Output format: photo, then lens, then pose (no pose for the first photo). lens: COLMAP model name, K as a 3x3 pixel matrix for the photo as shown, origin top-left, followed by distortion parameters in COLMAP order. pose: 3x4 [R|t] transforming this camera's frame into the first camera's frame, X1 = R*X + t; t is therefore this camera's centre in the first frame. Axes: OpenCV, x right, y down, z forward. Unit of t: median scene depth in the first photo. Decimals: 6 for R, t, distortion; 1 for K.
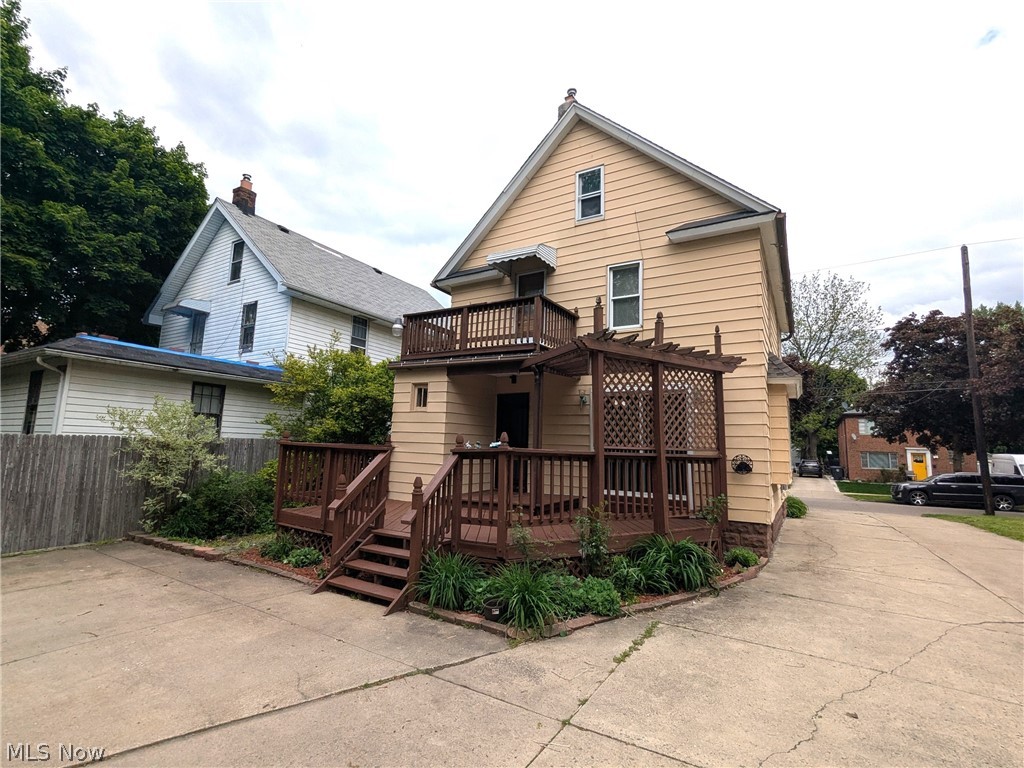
lens RADIAL K [[487.4, 0, 510.0], [0, 487.4, 387.9], [0, 0, 1]] dist [-0.005714, 0.002564]
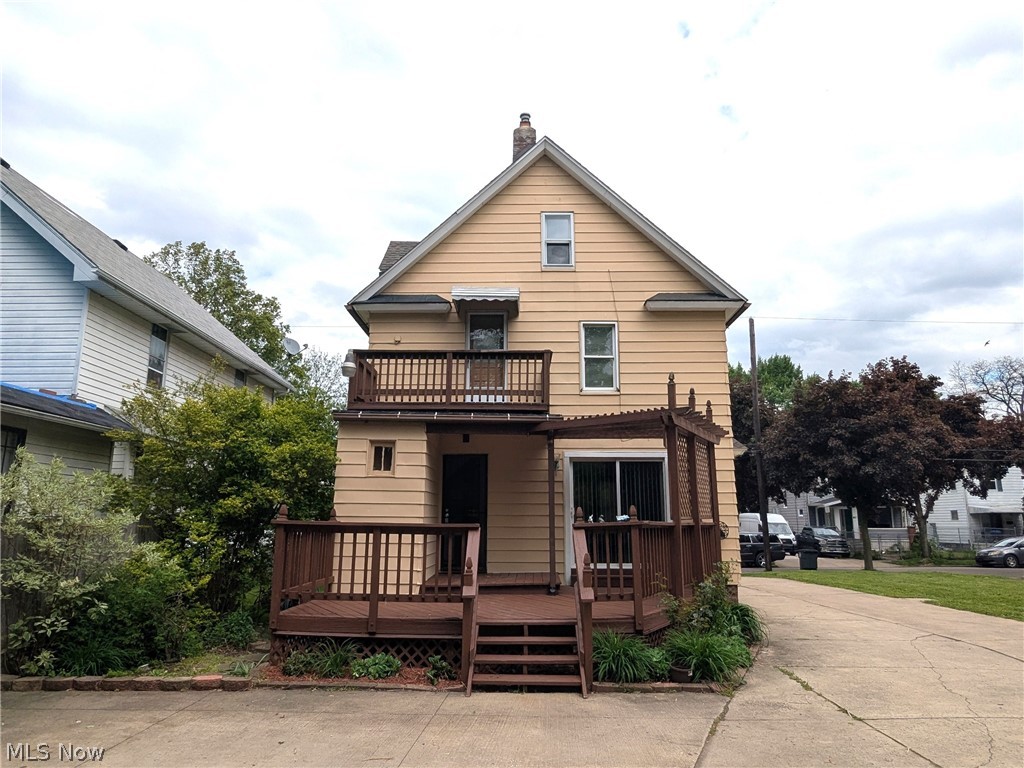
lens RADIAL K [[703.0, 0, 507.9], [0, 703.0, 380.9], [0, 0, 1]] dist [0.001009, -0.002624]
pose [[0.856745, 0.075318, 0.510210, -0.623568], [-0.041054, 0.996099, -0.078107, -0.026483], [-0.514103, 0.045972, 0.856496, -0.084252]]
